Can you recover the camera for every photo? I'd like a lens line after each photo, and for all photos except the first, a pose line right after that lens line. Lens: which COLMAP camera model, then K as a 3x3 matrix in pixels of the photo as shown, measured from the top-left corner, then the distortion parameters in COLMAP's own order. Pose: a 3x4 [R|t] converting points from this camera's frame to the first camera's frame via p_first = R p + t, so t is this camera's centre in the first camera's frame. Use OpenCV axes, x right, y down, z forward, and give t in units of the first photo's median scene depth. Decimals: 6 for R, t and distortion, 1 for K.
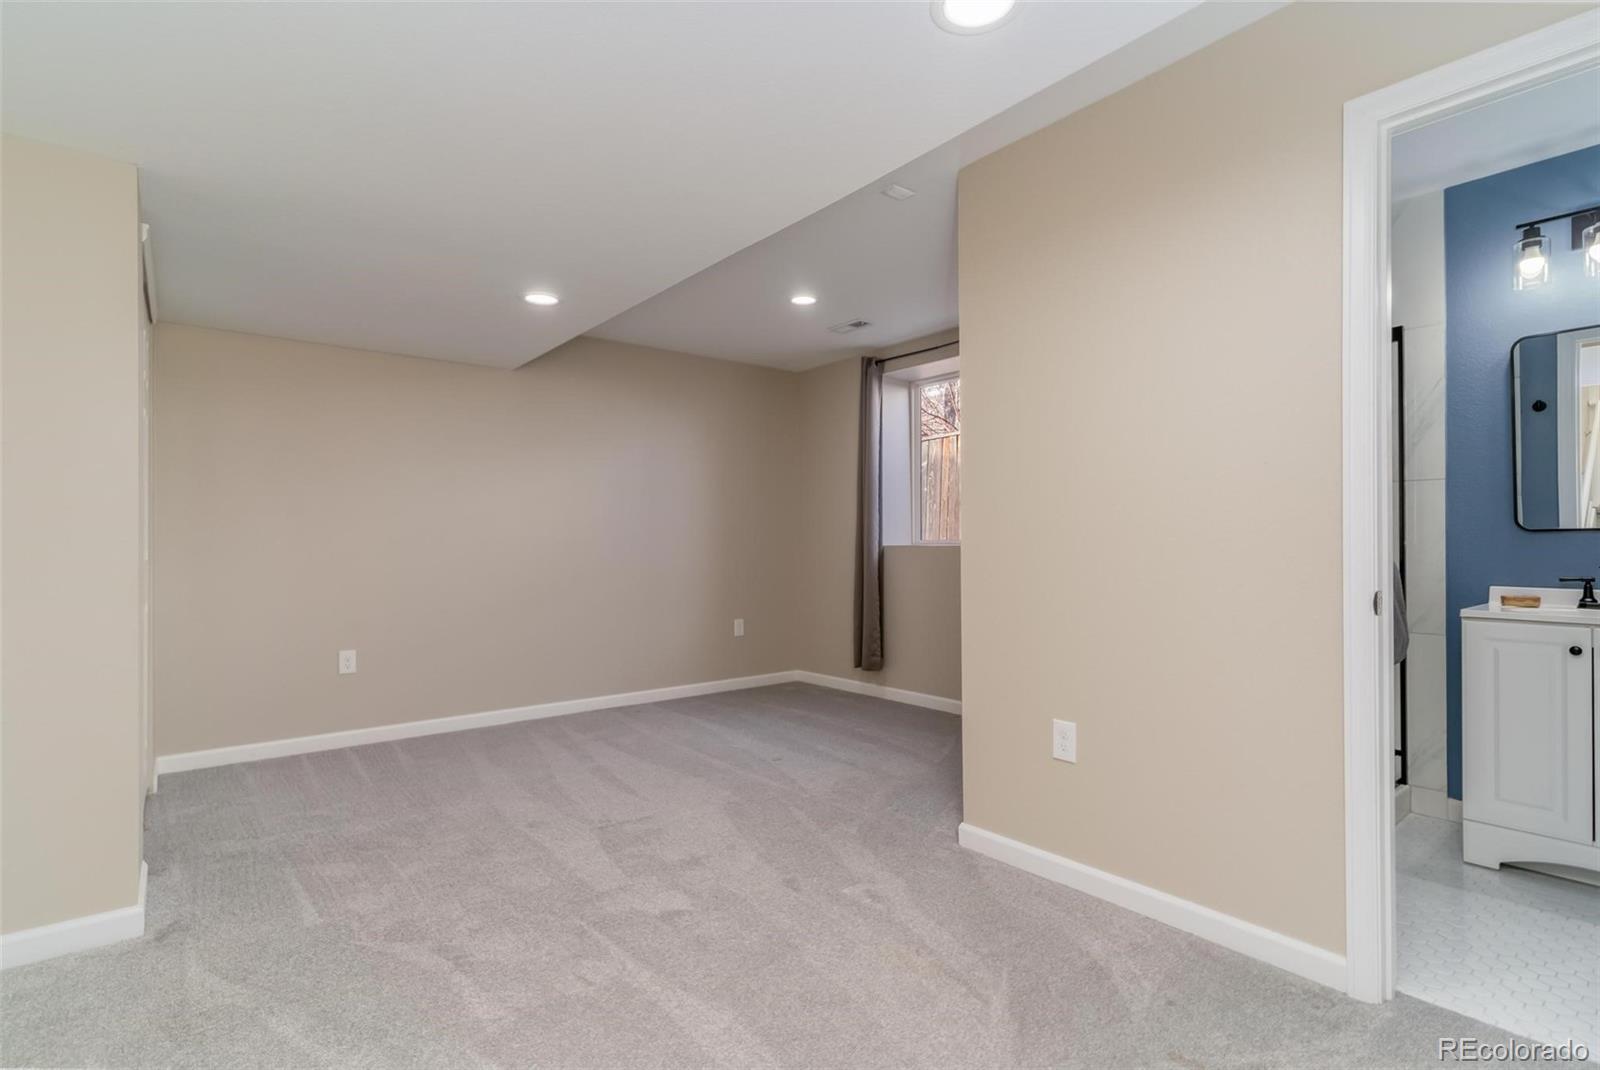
lens RADIAL K [[778.1, 0, 791.2], [0, 778.1, 537.9], [0, 0, 1]] dist [0.001187, 0.001376]
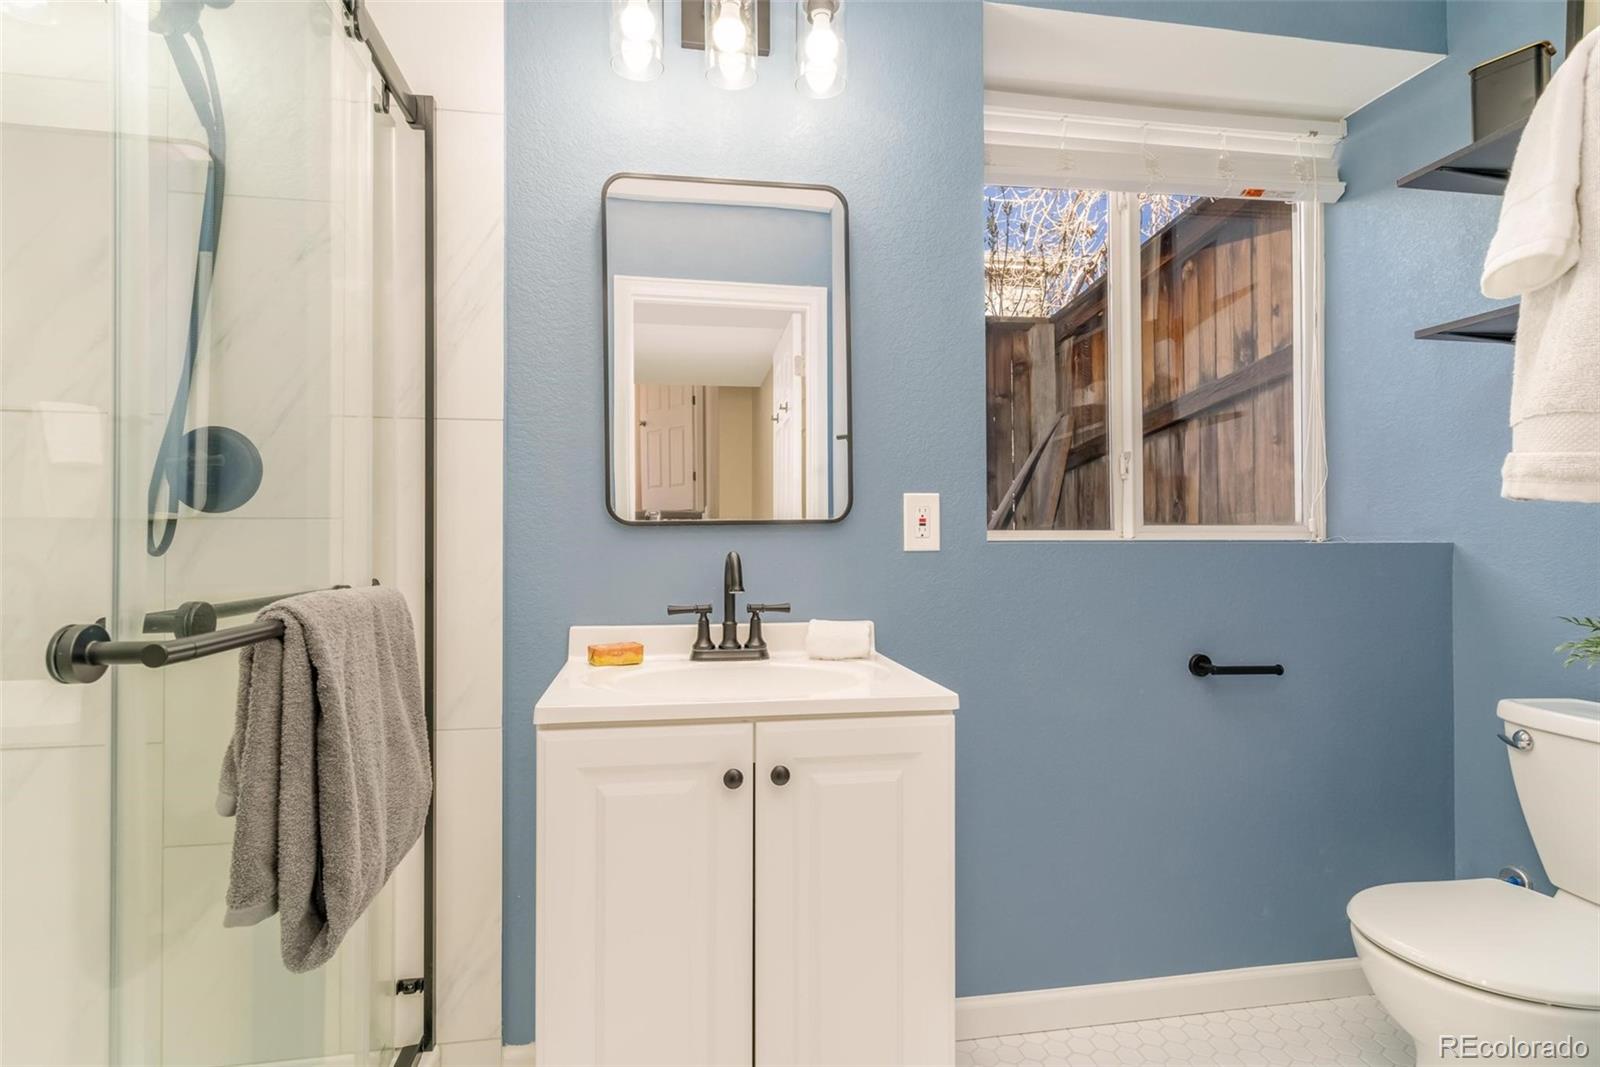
lens RADIAL K [[778.1, 0, 791.3], [0, 778.1, 534.6], [0, 0, 1]] dist [0.001187, 0.001376]
pose [[0.485174, 0.006618, 0.874393, 0.523686], [-0.003580, 0.999978, -0.005582, 0.001376], [-0.874410, -0.000422, 0.485187, 0.633303]]
